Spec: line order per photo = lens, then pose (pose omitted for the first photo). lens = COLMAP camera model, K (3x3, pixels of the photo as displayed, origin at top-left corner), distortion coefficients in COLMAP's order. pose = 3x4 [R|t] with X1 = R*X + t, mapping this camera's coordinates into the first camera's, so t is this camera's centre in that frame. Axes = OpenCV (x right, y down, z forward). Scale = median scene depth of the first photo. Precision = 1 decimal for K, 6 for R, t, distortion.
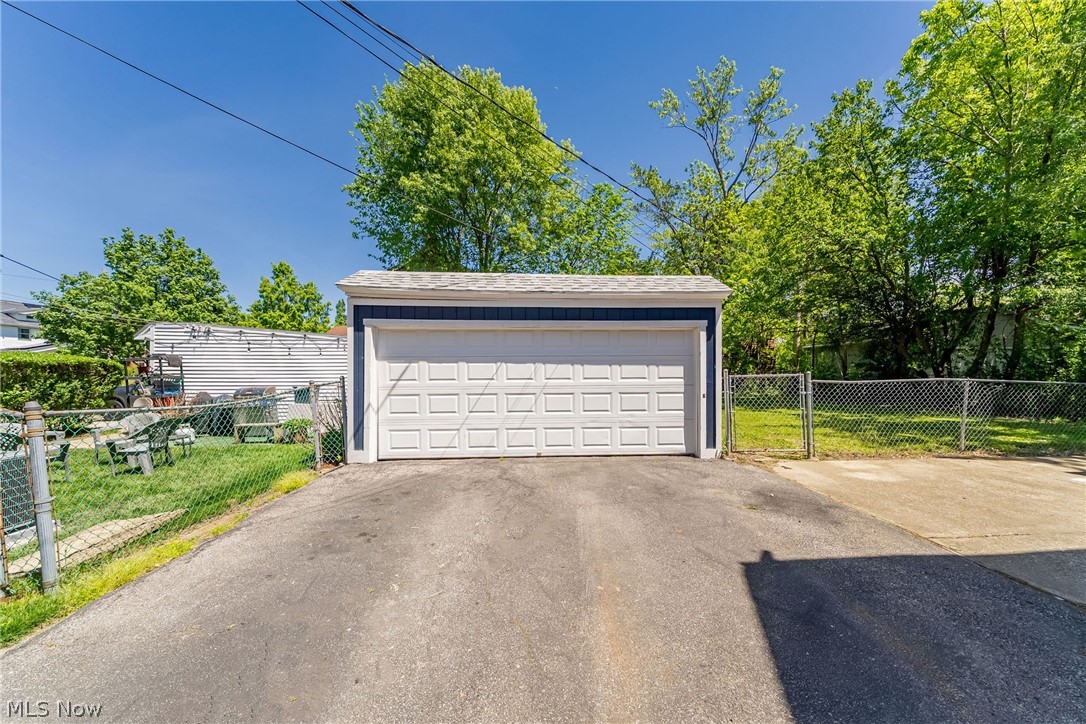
lens RADIAL K [[376.8, 0, 546.9], [0, 376.8, 370.4], [0, 0, 1]] dist [-0.001773, -0.000139]
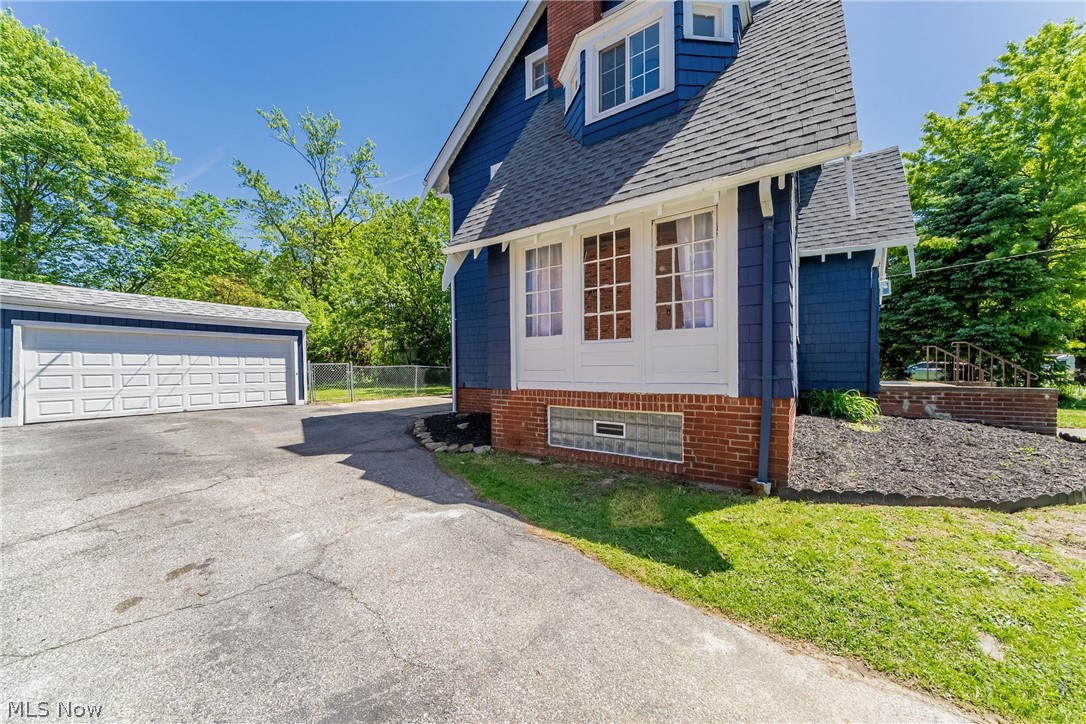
lens RADIAL K [[376.8, 0, 546.9], [0, 376.8, 370.4], [0, 0, 1]] dist [-0.001773, -0.000139]
pose [[0.599672, -0.007483, 0.800211, -0.385560], [0.002951, 0.999970, 0.007140, 0.039394], [-0.800240, -0.001920, 0.599676, -1.253724]]
